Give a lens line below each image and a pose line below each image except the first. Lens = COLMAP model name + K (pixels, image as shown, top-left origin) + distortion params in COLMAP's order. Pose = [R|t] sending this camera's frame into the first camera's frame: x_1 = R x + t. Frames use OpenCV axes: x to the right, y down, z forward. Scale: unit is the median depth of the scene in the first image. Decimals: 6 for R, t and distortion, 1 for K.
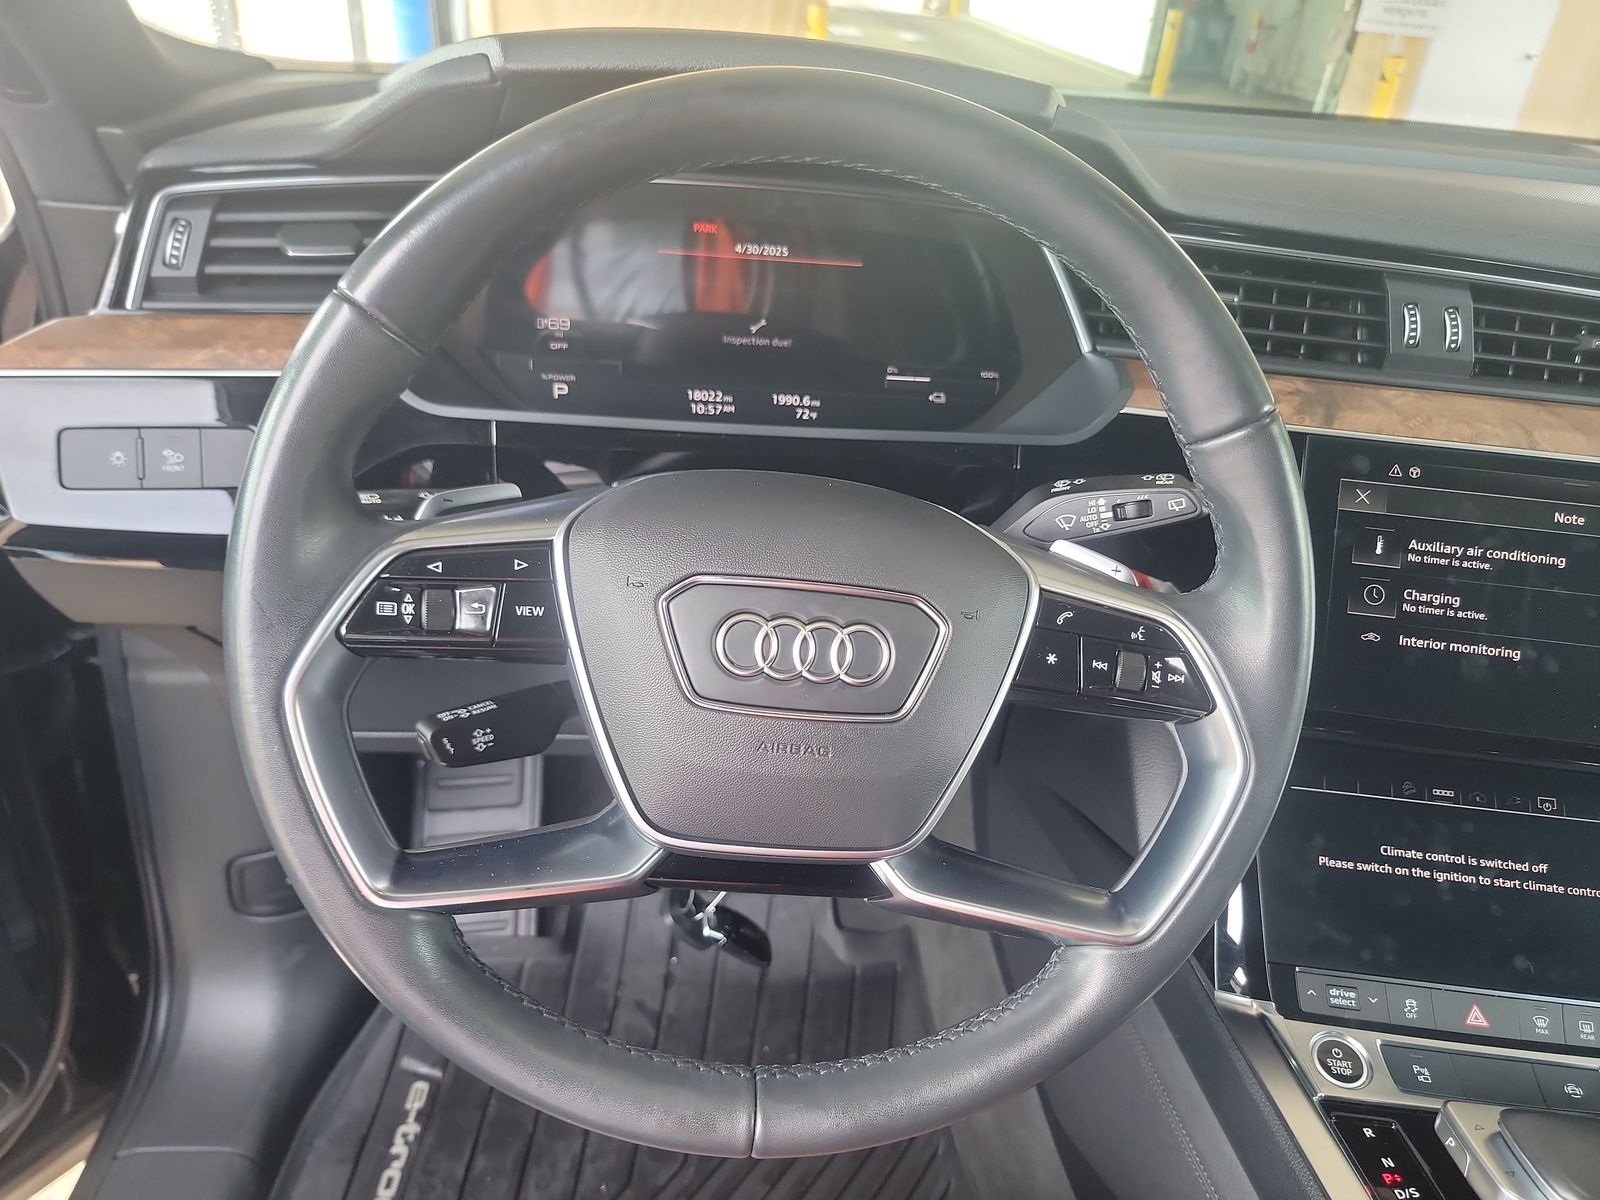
lens RADIAL K [[1153.6, 0, 800.0], [0, 1153.6, 600.0], [0, 0, 1]] dist [0.025212, -0.000774]
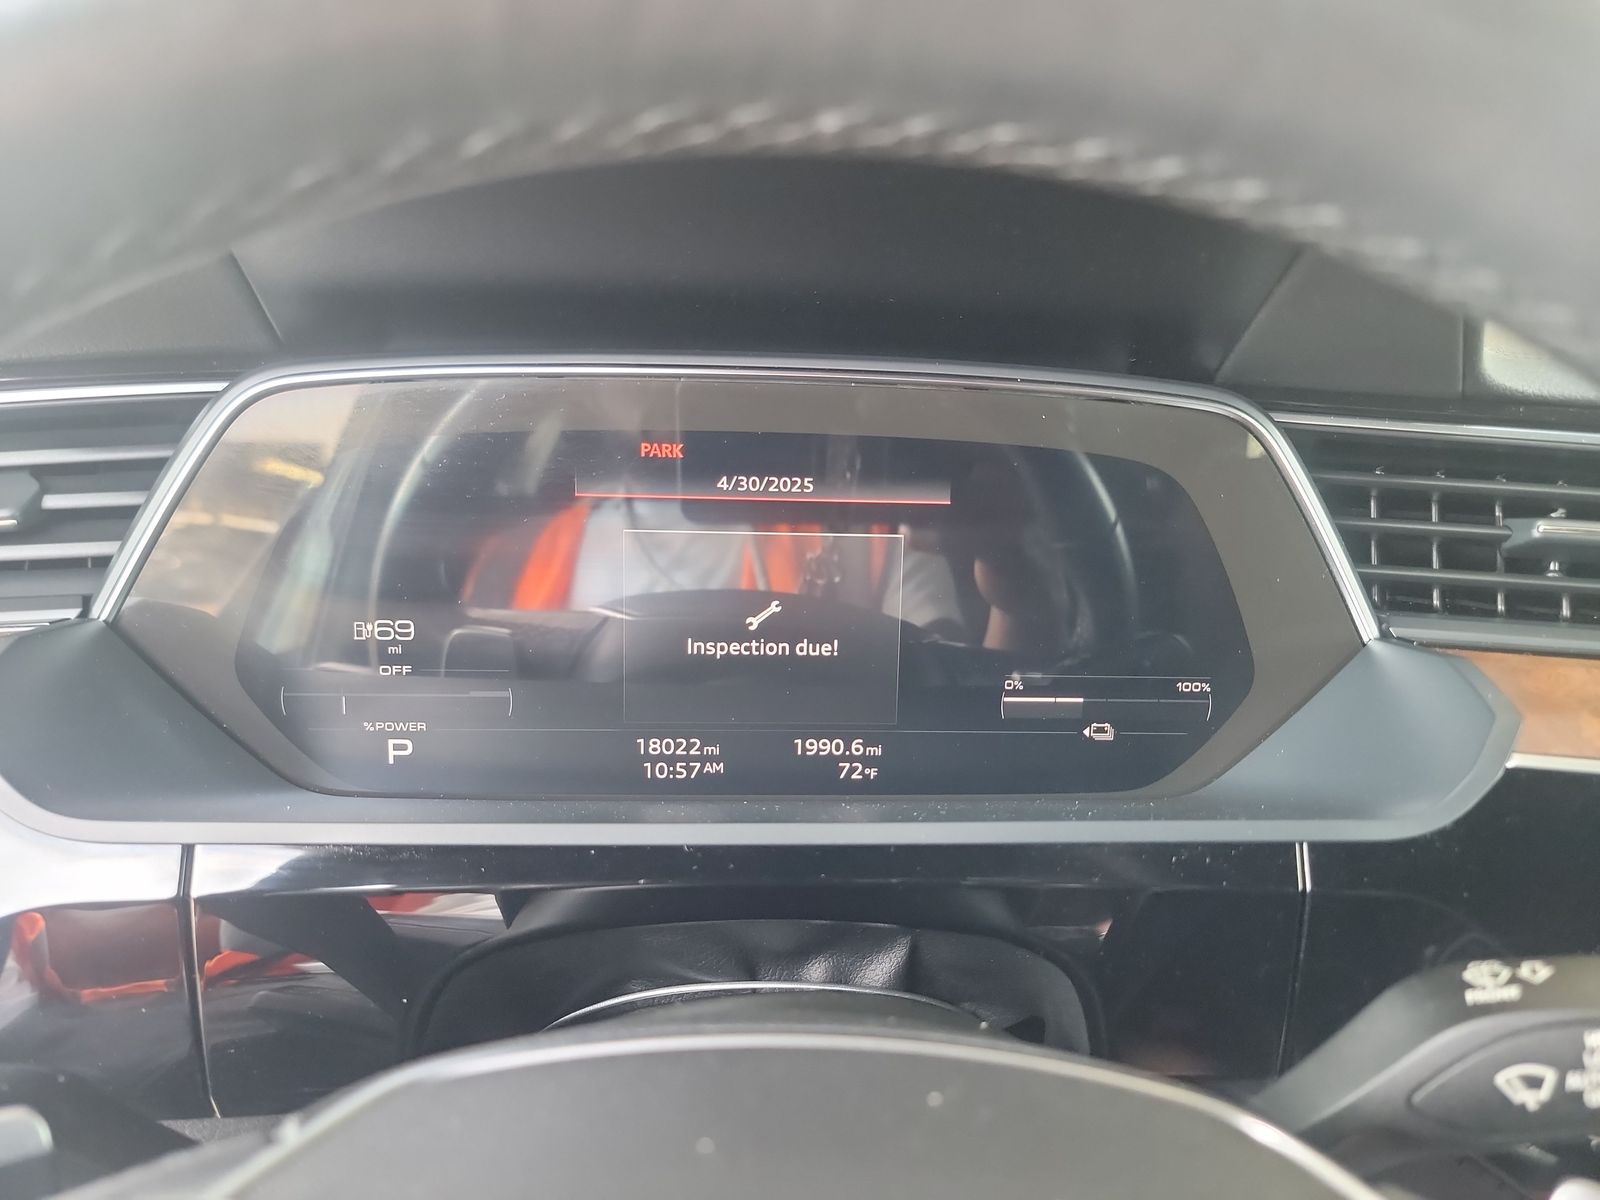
lens RADIAL K [[1142.5, 0, 800.0], [0, 1142.5, 600.0], [0, 0, 1]] dist [0.064017, -0.071064]
pose [[0.997982, -0.040931, -0.048548, 0.007883], [0.028994, 0.973907, -0.225087, -0.121121], [0.056495, 0.223225, 0.973128, 0.465564]]
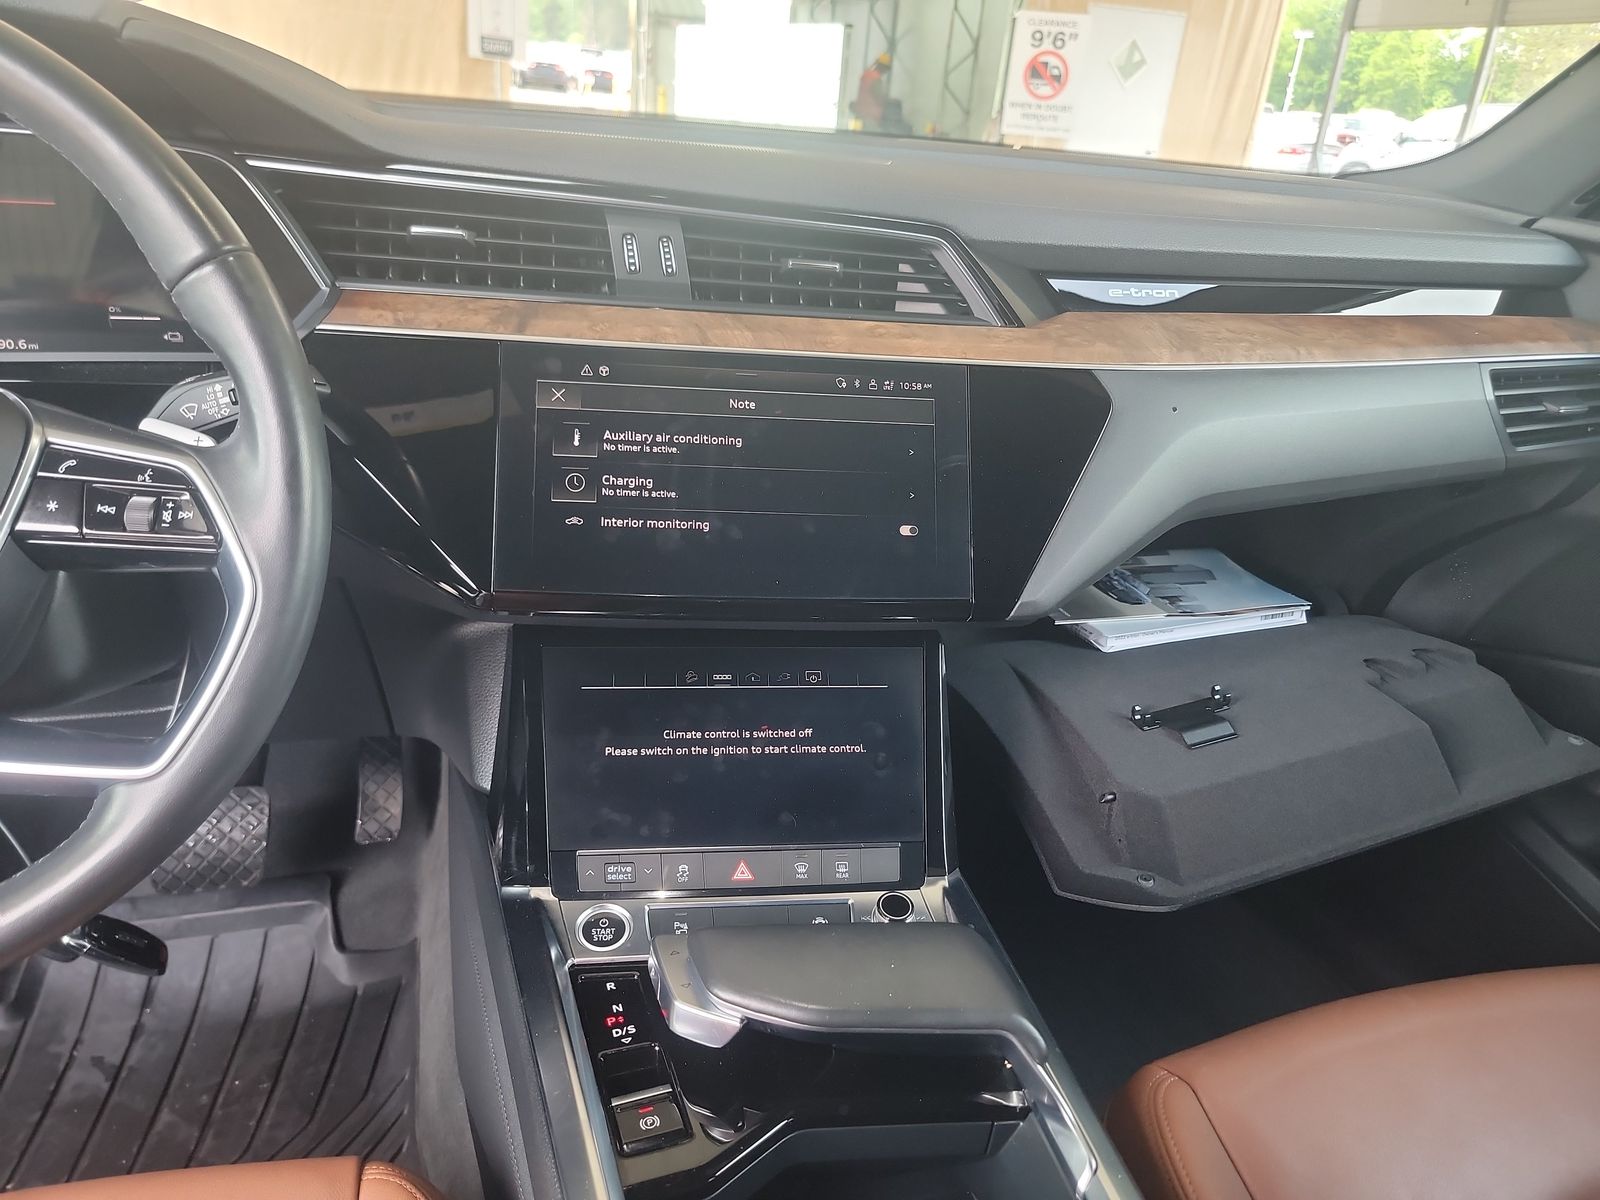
lens RADIAL K [[1142.5, 0, 800.0], [0, 1142.5, 600.0], [0, 0, 1]] dist [0.064017, -0.071064]
pose [[0.977055, -0.092739, 0.191737, 0.449145], [0.108386, 0.991442, -0.072773, 0.189819], [-0.183347, 0.091884, 0.978745, -0.070061]]
